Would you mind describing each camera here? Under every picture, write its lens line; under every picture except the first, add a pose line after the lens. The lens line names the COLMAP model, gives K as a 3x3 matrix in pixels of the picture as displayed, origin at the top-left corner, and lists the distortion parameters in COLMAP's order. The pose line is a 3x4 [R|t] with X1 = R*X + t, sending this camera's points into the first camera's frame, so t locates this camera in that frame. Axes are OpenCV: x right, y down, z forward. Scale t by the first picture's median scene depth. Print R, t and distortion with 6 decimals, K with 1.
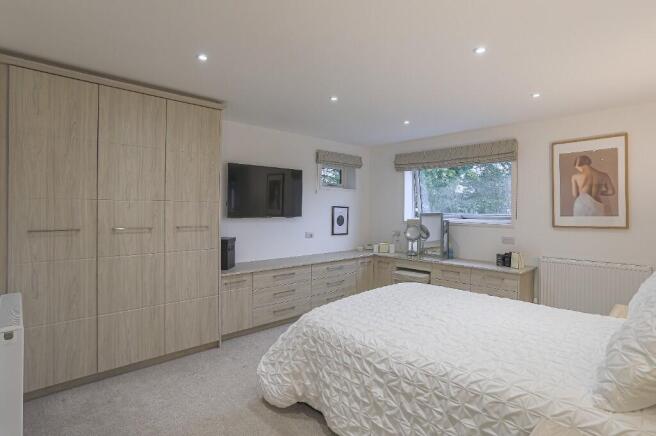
lens RADIAL K [[336.1, 0, 327.5], [0, 336.1, 215.7], [0, 0, 1]] dist [-0.029911, 0.001351]
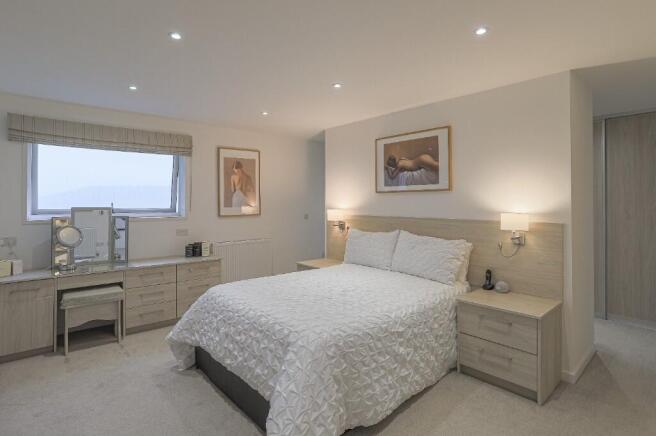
lens RADIAL K [[336.1, 0, 320.3], [0, 336.1, 196.5], [0, 0, 1]] dist [-0.029911, 0.001351]
pose [[0.049048, 0.009990, 0.998746, -0.544620], [0.017973, 0.999779, -0.010883, -0.020085], [-0.998635, 0.018484, 0.048857, 0.599025]]
